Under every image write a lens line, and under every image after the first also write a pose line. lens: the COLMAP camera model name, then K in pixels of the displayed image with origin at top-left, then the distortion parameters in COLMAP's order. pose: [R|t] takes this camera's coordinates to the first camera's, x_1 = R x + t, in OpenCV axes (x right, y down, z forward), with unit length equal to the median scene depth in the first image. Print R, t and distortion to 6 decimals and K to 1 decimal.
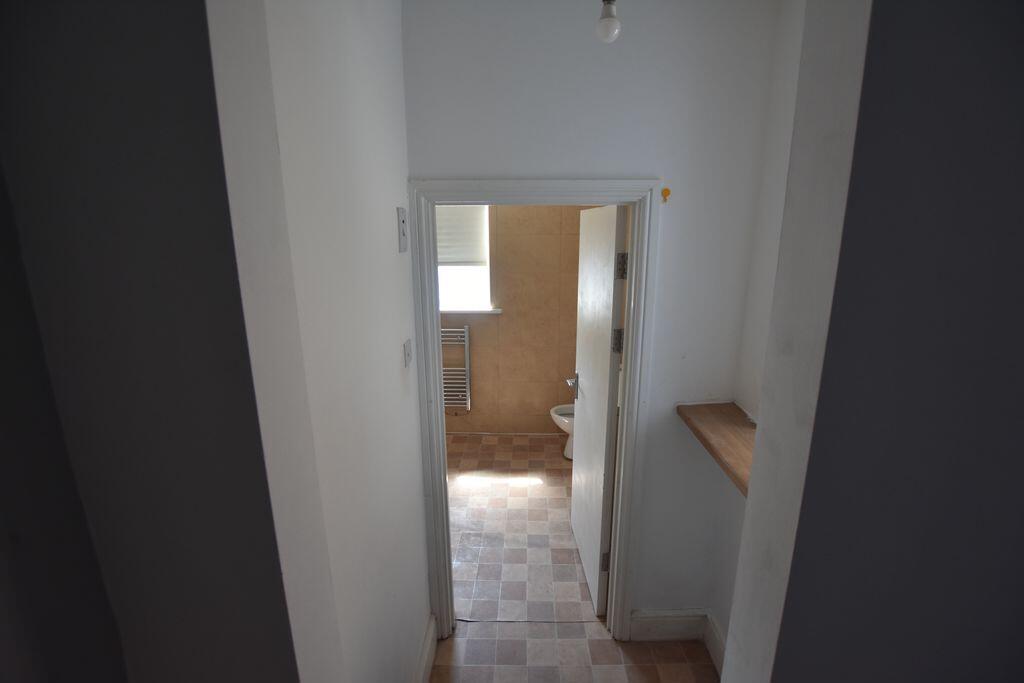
lens RADIAL K [[459.3, 0, 513.9], [0, 459.3, 341.7], [0, 0, 1]] dist [-0.029162, 0.000544]
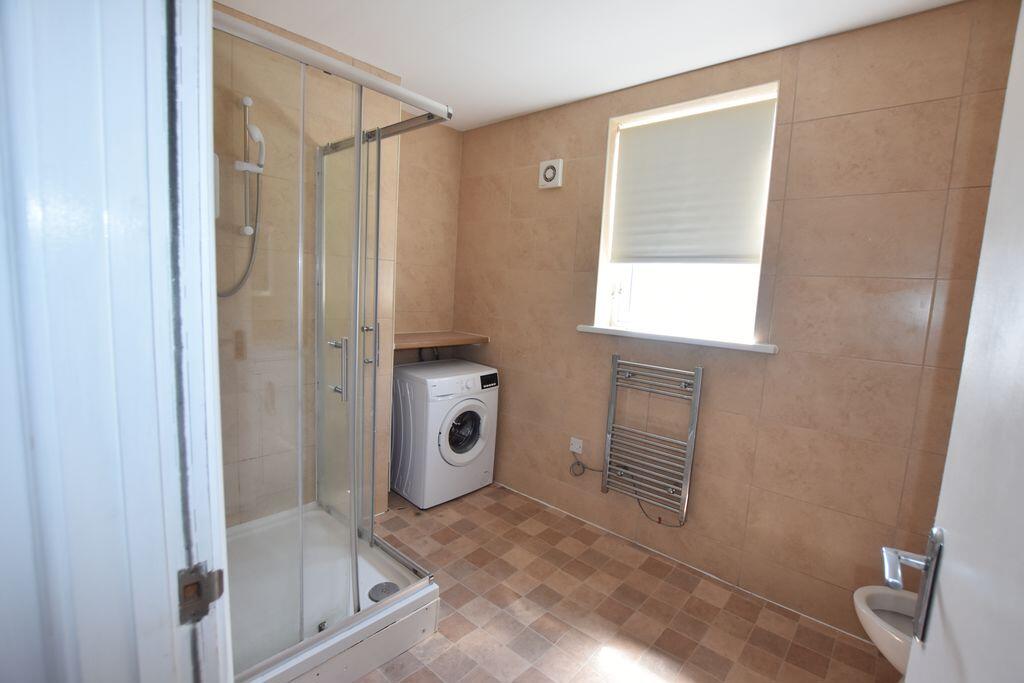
lens RADIAL K [[459.3, 0, 515.6], [0, 459.3, 341.0], [0, 0, 1]] dist [-0.029162, 0.000544]
pose [[0.772522, 0.113530, -0.624757, 0.065539], [-0.201549, 0.976850, -0.071706, 0.019144], [0.602153, 0.181314, 0.777520, 0.433163]]
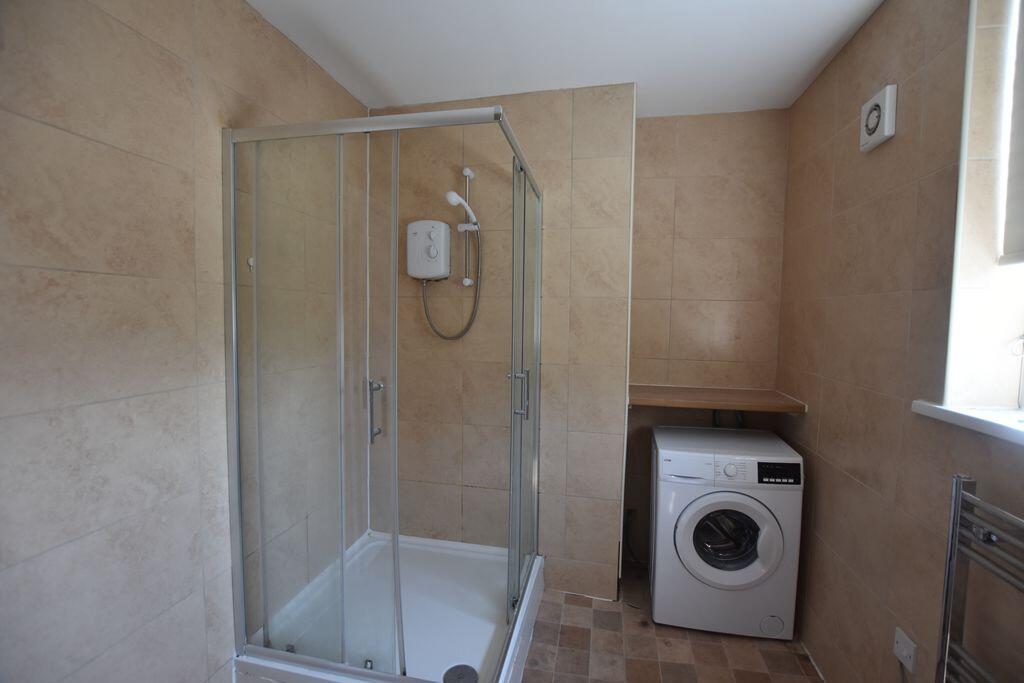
lens RADIAL K [[459.3, 0, 510.8], [0, 459.3, 341.7], [0, 0, 1]] dist [-0.029162, 0.000544]
pose [[-0.163662, 0.055546, -0.984951, 0.071954], [-0.246356, 0.964480, 0.095327, -0.069341], [0.955261, 0.258250, -0.144165, 0.765150]]
